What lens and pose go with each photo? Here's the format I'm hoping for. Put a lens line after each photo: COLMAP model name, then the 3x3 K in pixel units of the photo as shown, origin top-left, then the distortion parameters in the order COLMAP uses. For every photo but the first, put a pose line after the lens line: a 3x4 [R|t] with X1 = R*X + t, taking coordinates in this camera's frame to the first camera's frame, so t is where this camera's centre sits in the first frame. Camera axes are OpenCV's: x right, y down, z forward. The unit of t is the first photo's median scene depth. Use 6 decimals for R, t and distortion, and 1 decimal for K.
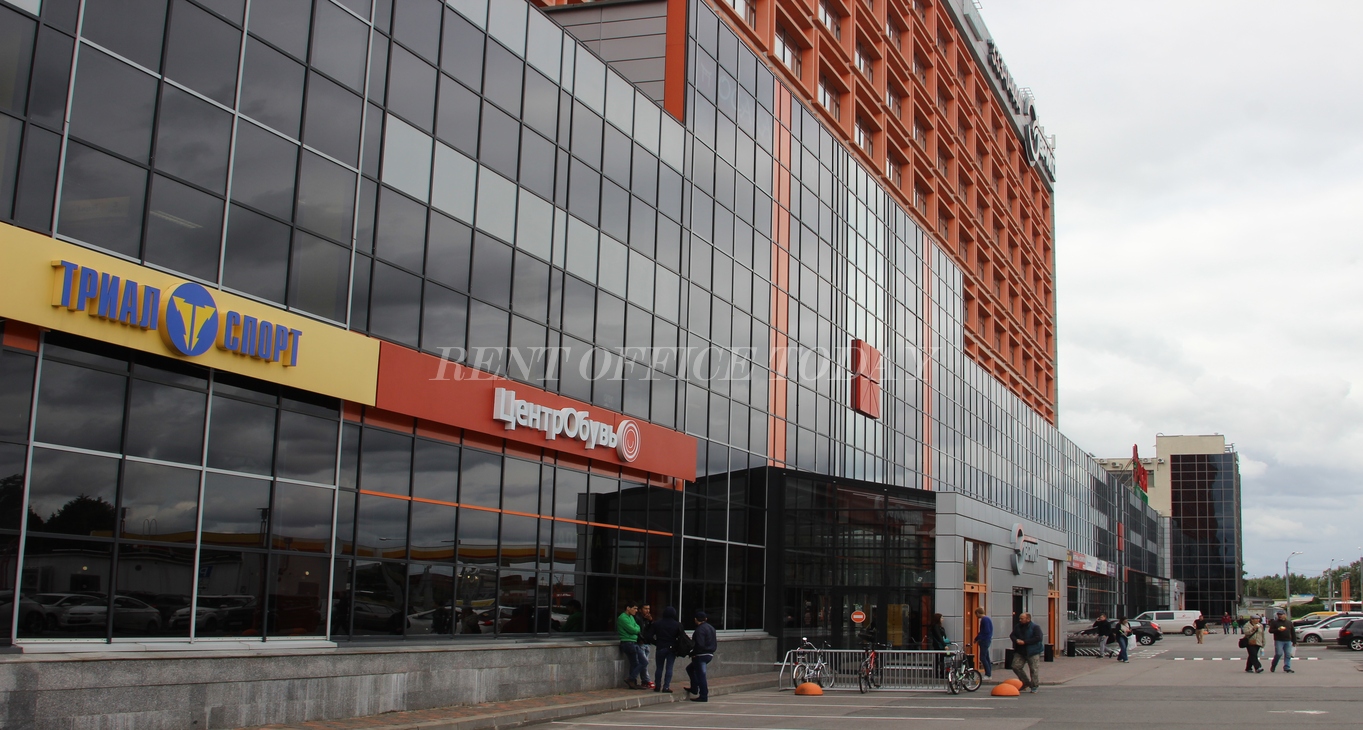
lens RADIAL K [[1712.6, 0, 658.7], [0, 1712.6, 365.5], [0, 0, 1]] dist [-0.170880, 0.123487]
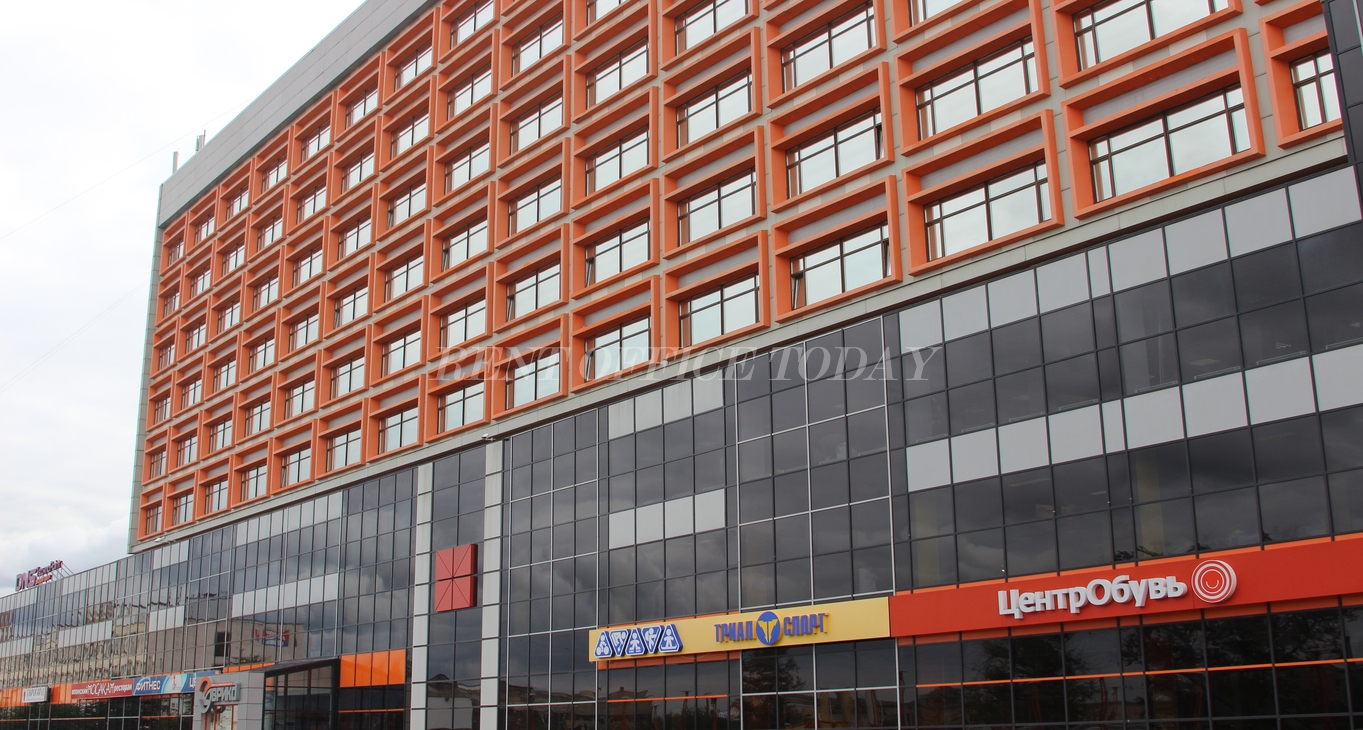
lens RADIAL K [[1712.6, 0, 658.7], [0, 1712.6, 365.5], [0, 0, 1]] dist [-0.170880, 0.123487]
pose [[-0.595340, -0.189074, -0.780911, 1.343291], [0.108168, 0.944209, -0.311076, 0.271753], [0.796160, -0.269665, -0.541674, 1.829209]]
